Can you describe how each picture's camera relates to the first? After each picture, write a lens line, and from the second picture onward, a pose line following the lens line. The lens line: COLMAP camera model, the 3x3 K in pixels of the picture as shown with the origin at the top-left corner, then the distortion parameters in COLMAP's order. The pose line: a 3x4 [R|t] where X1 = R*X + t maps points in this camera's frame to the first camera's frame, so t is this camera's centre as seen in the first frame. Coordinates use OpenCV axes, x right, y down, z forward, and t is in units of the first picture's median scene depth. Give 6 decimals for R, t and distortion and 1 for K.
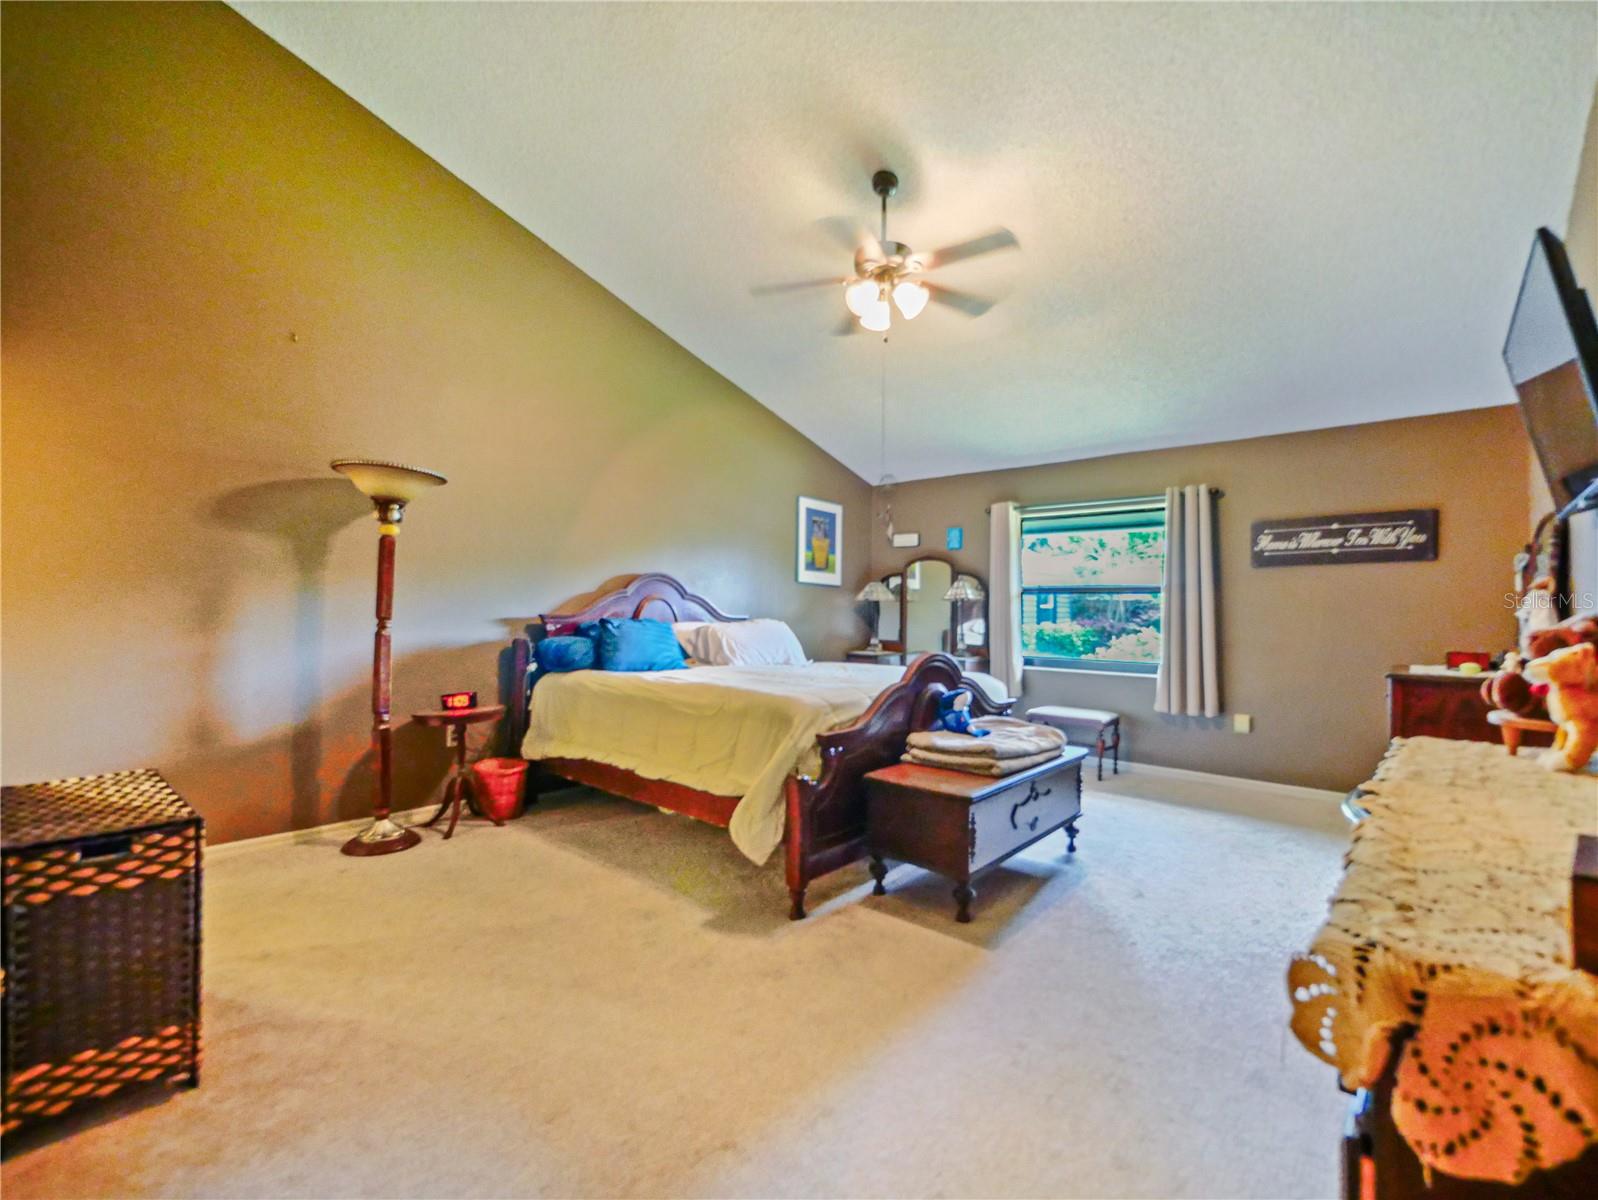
lens RADIAL K [[699.5, 0, 789.6], [0, 699.5, 608.5], [0, 0, 1]] dist [-0.002996, -0.000087]
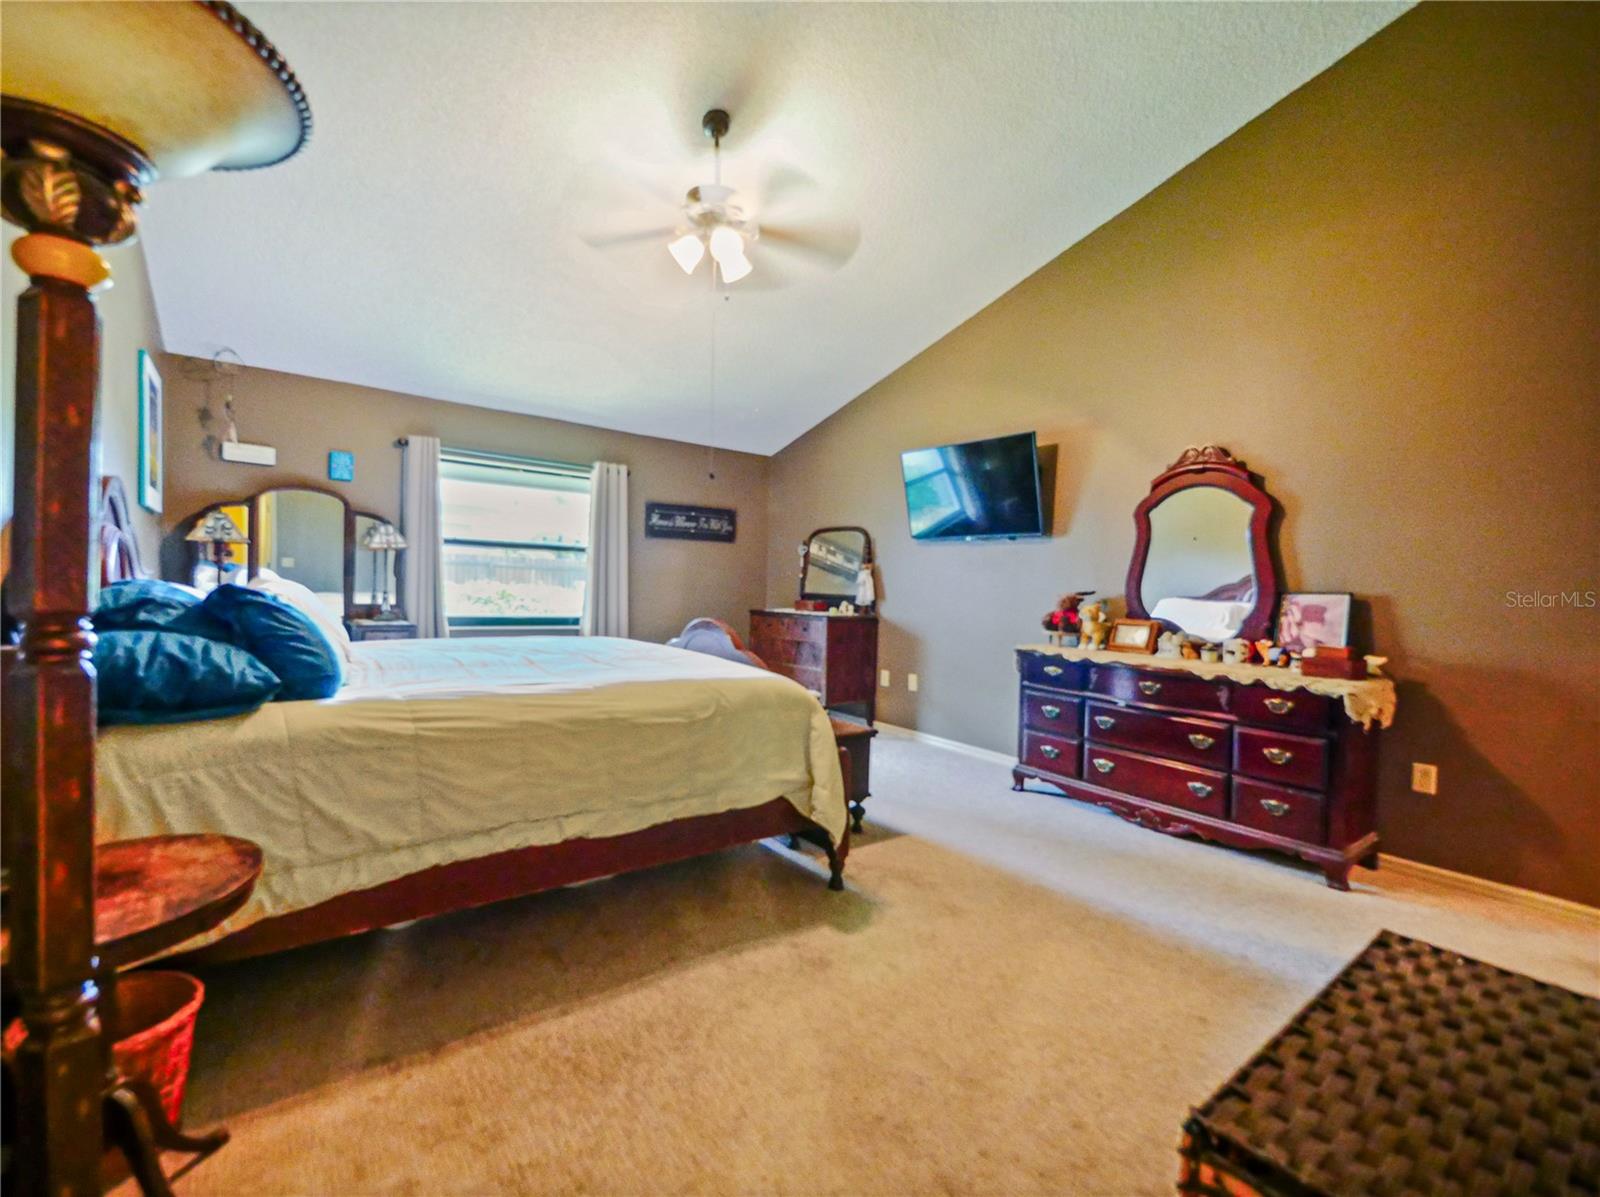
lens RADIAL K [[697.8, 0, 794.8], [0, 697.8, 588.3], [0, 0, 1]] dist [-0.002005, 0.000405]
pose [[0.200867, -0.014565, 0.979510, -0.566504], [-0.041346, 0.998872, 0.023332, -0.007773], [-0.978746, -0.045185, 0.200038, 0.503245]]
